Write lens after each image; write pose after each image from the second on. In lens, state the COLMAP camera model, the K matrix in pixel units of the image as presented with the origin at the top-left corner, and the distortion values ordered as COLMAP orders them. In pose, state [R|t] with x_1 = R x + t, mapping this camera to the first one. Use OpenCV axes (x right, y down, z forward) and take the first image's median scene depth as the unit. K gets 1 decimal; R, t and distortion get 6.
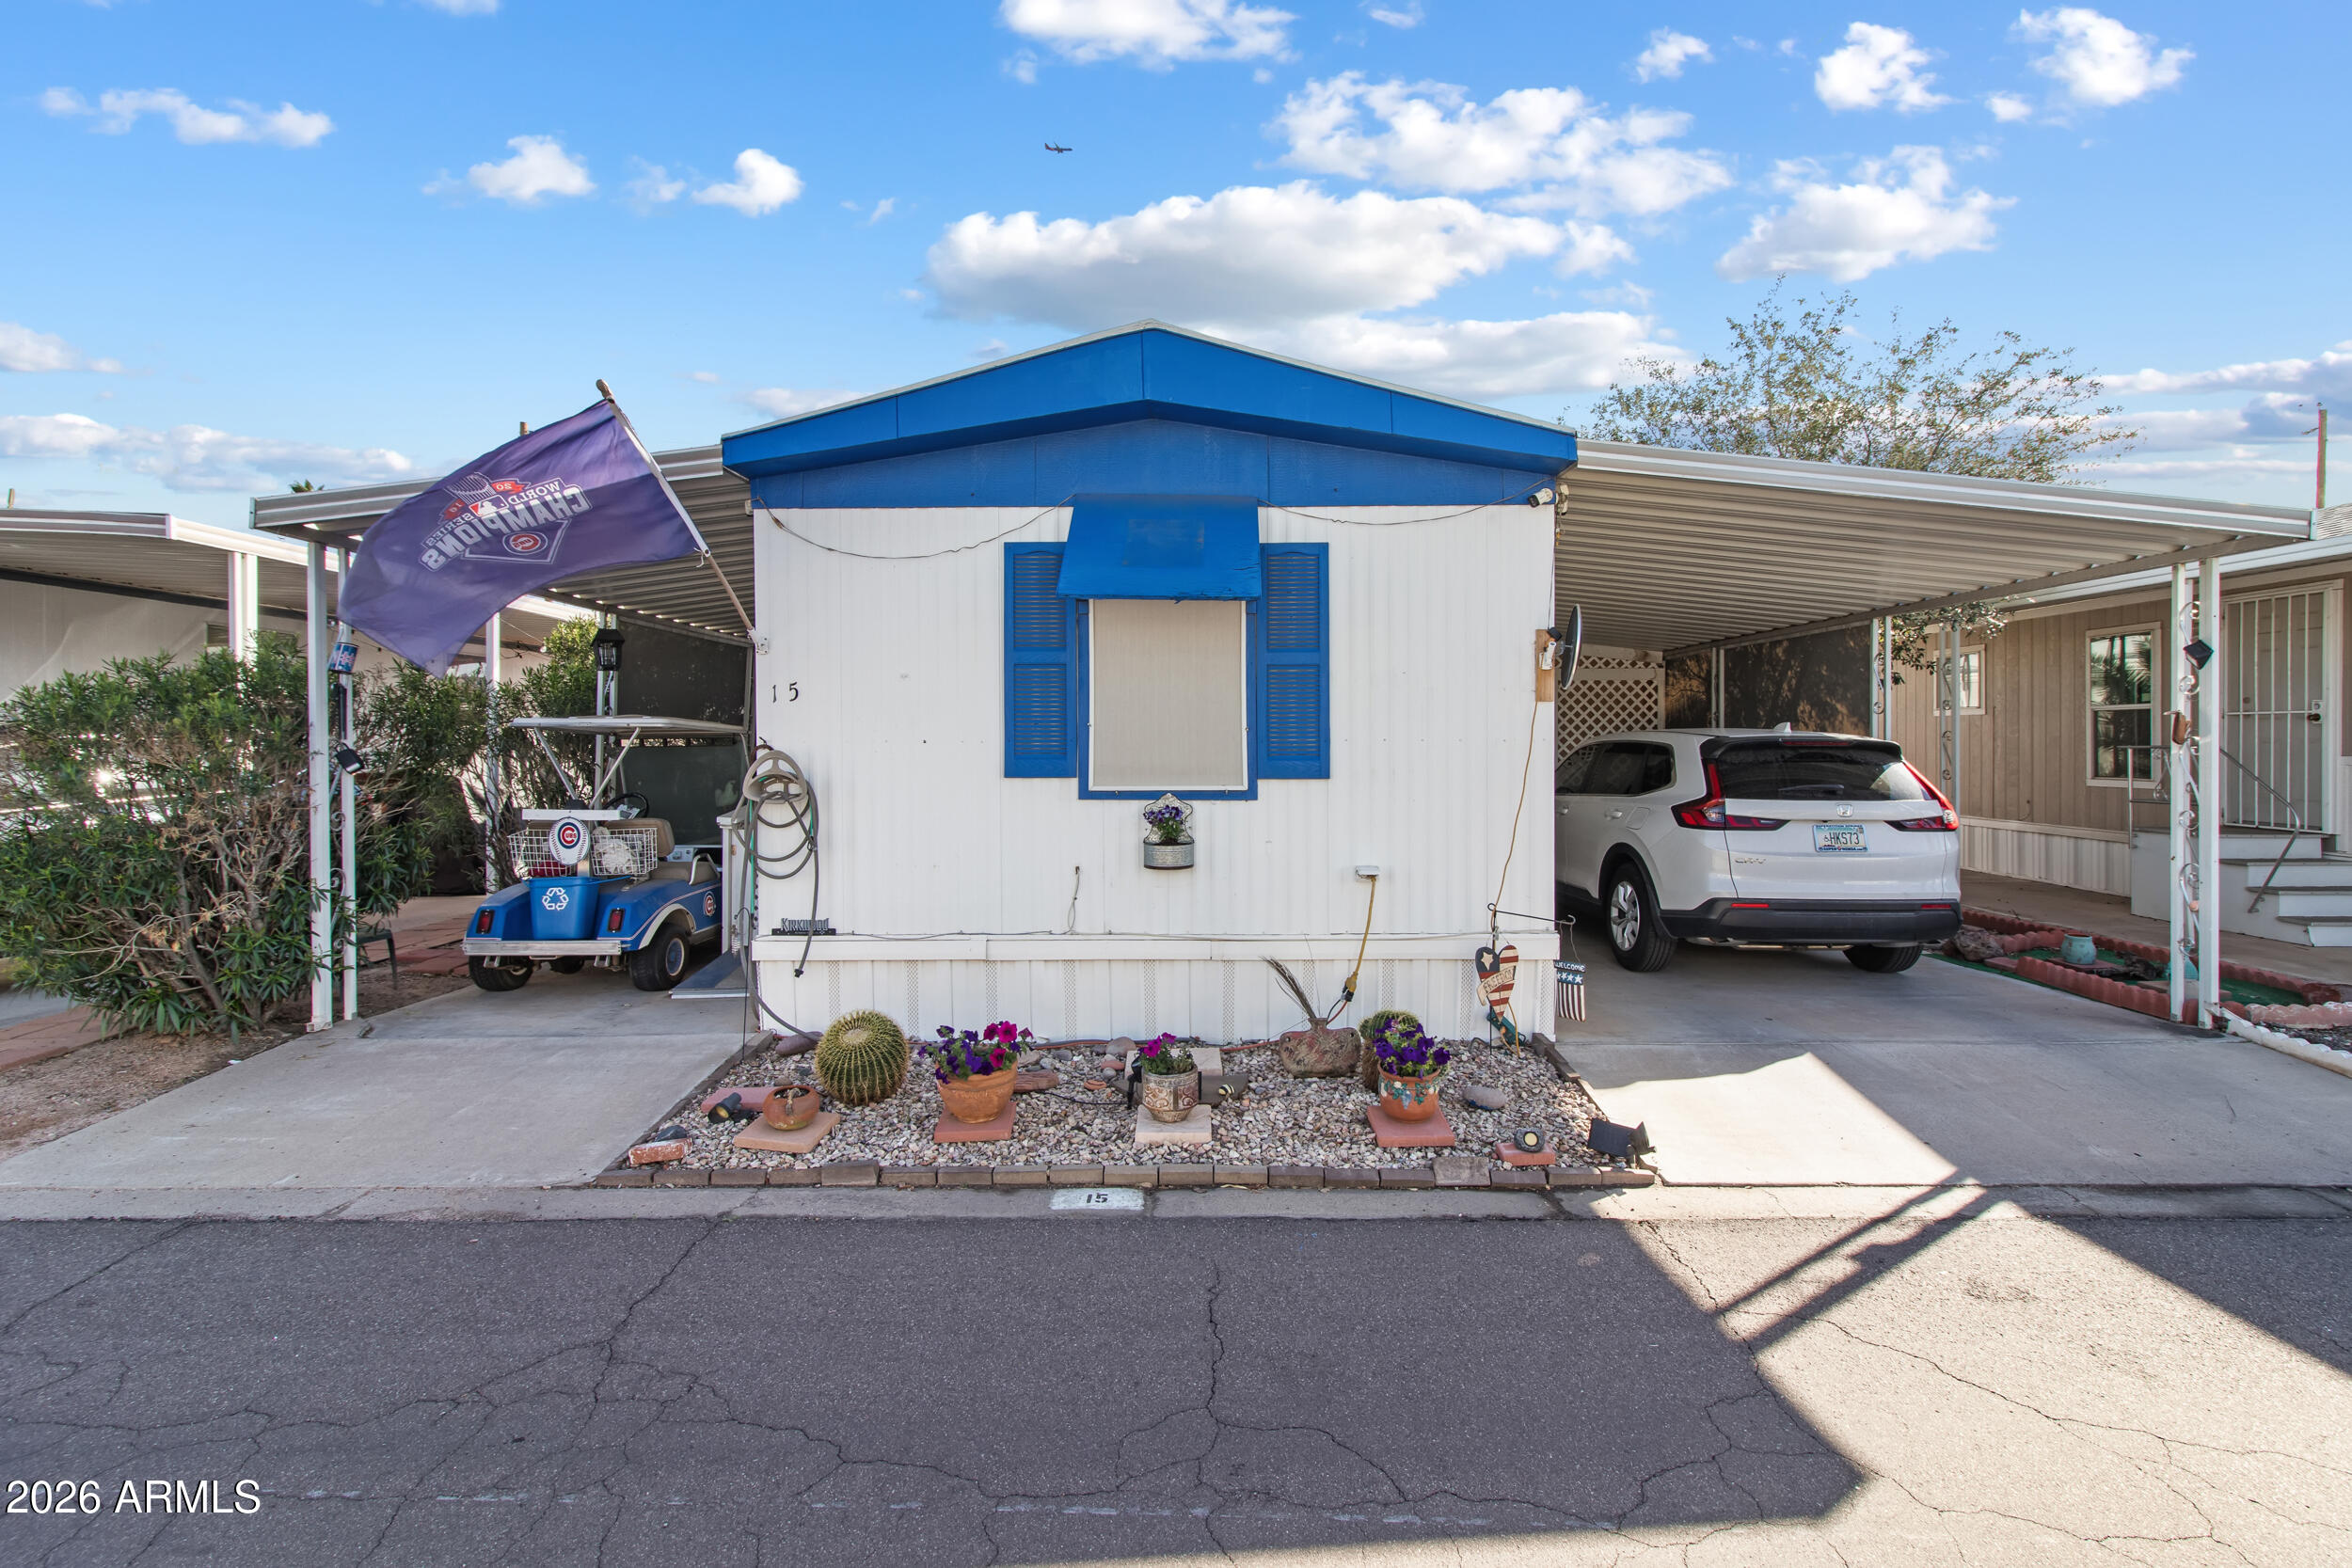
lens RADIAL K [[1085.6, 0, 1182.5], [0, 1085.6, 753.9], [0, 0, 1]] dist [0.002055, 0.000406]
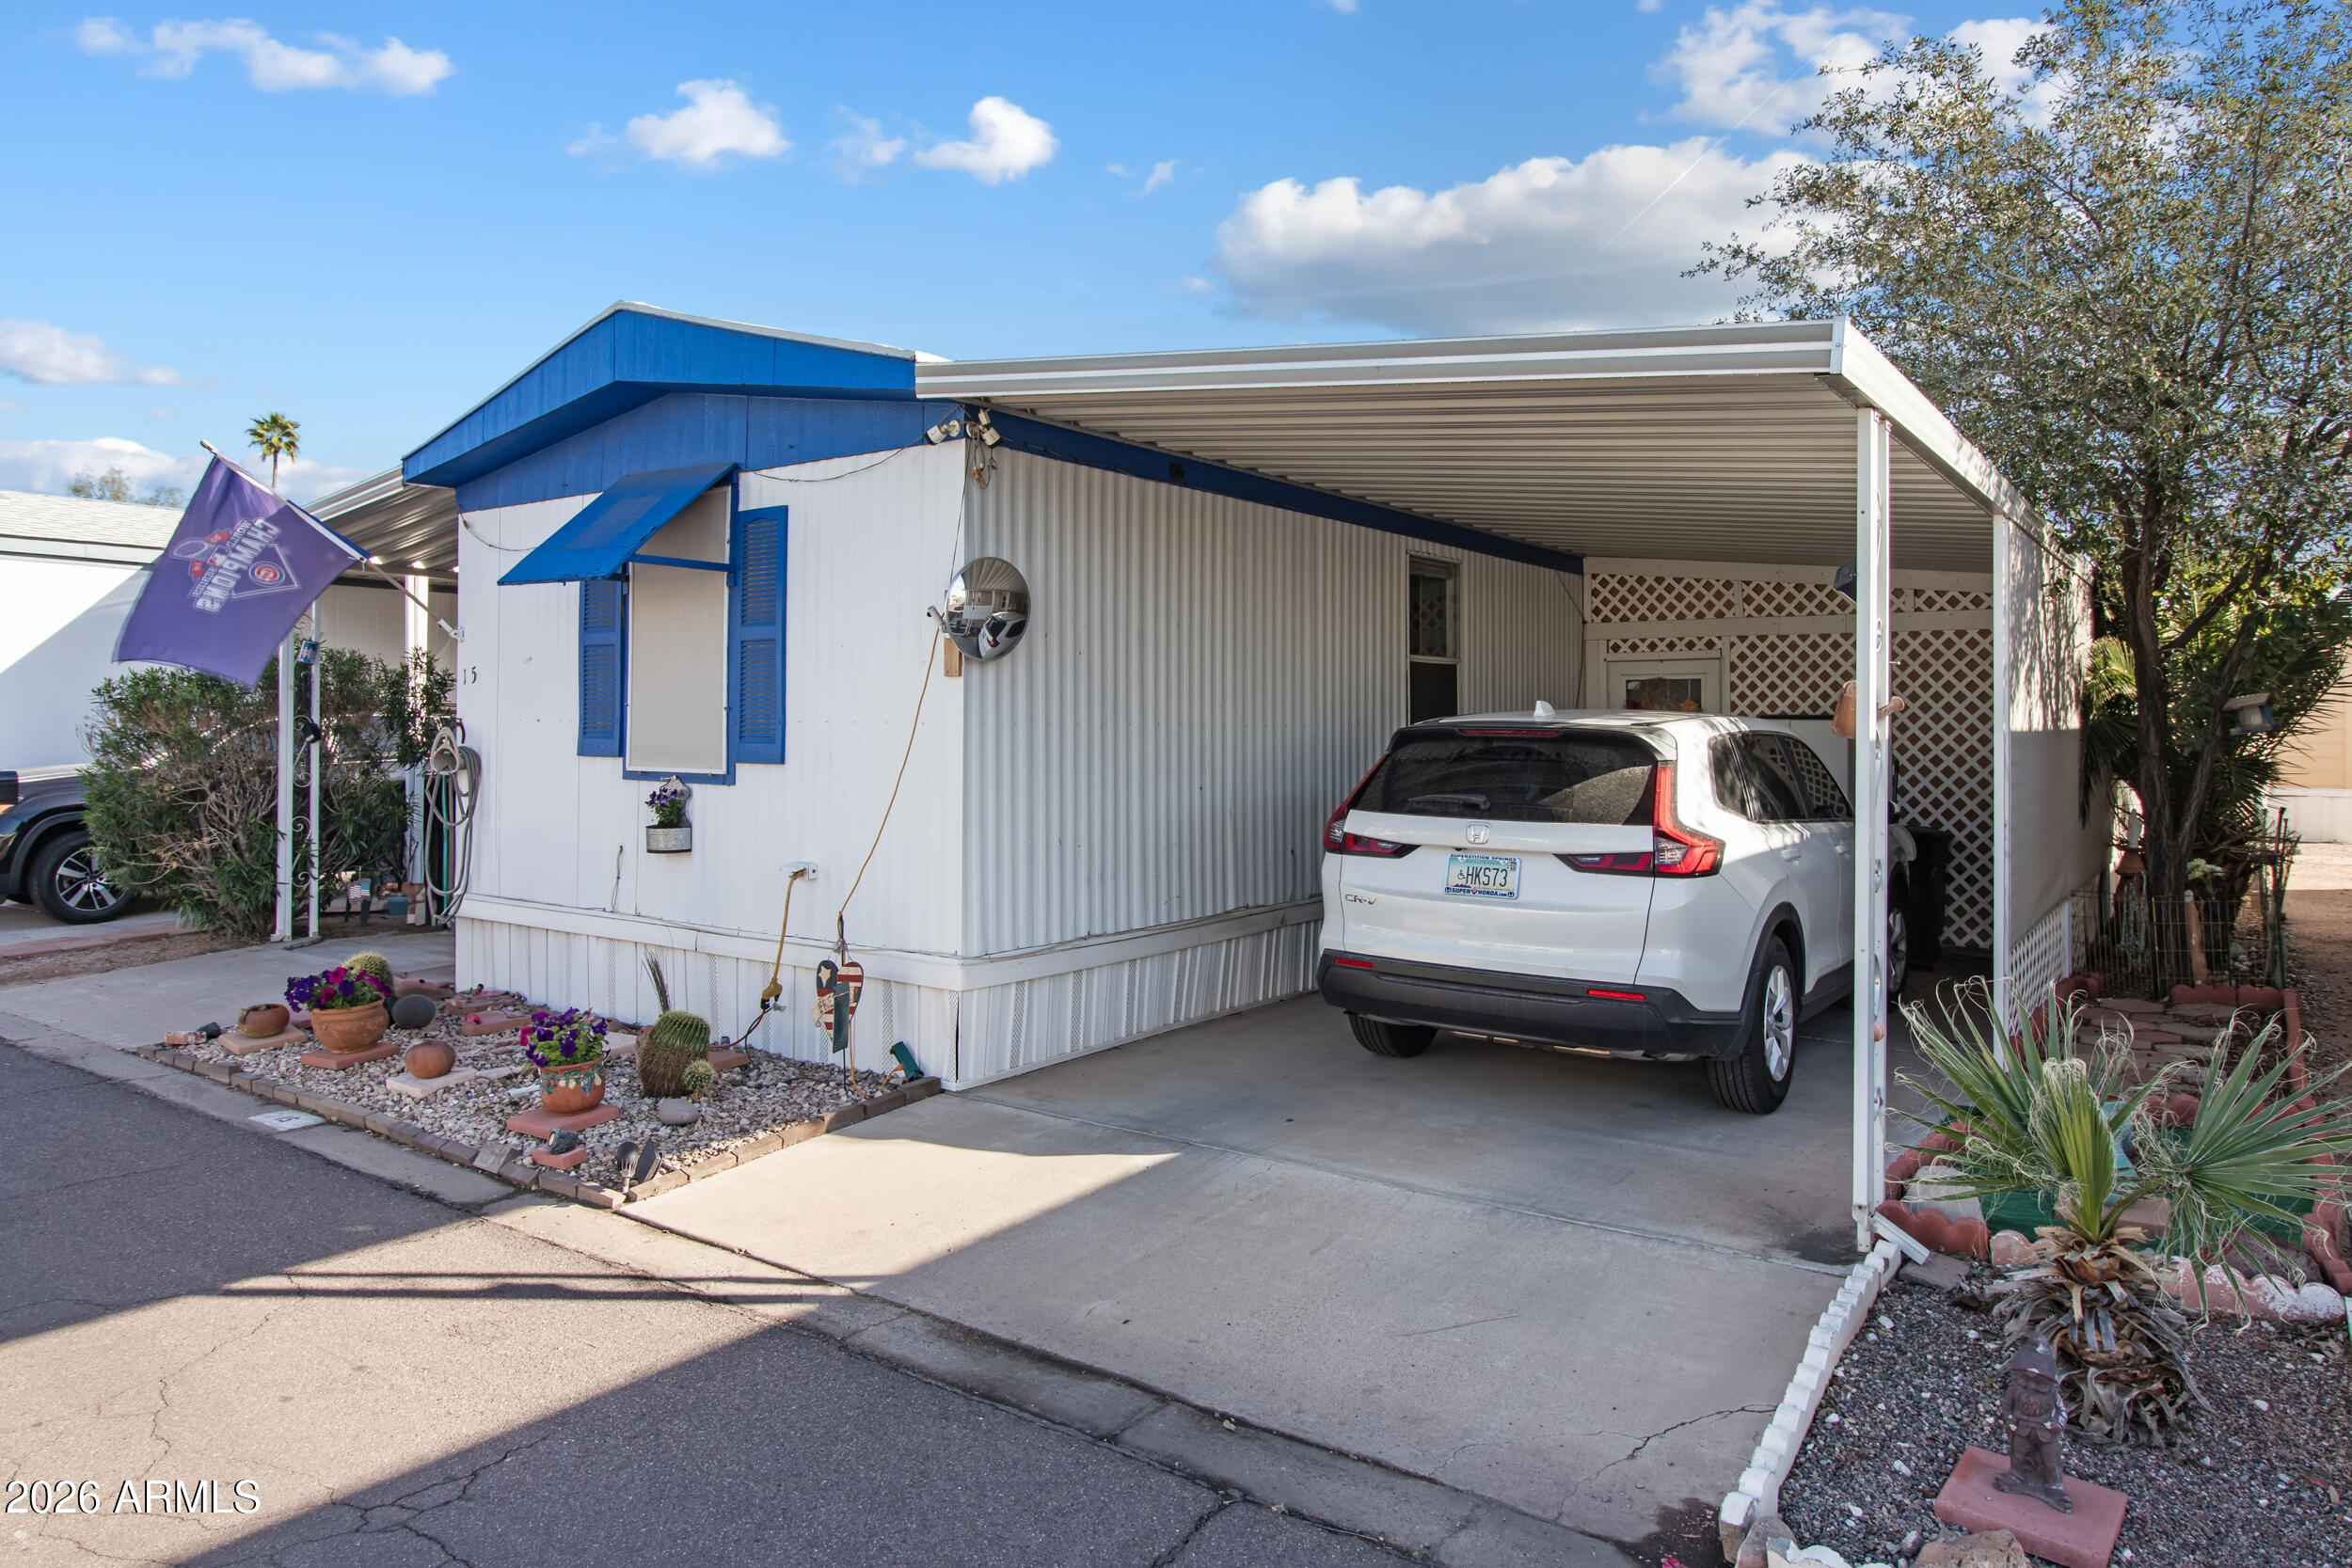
lens RADIAL K [[1457.9, 0, 1181.1], [0, 1457.9, 713.5], [0, 0, 1]] dist [0.000999, -0.002823]
pose [[0.822661, 0.003719, -0.568520, 1.107268], [-0.014260, 0.999799, -0.014094, -0.007047], [0.568353, 0.019701, 0.822549, 0.186302]]
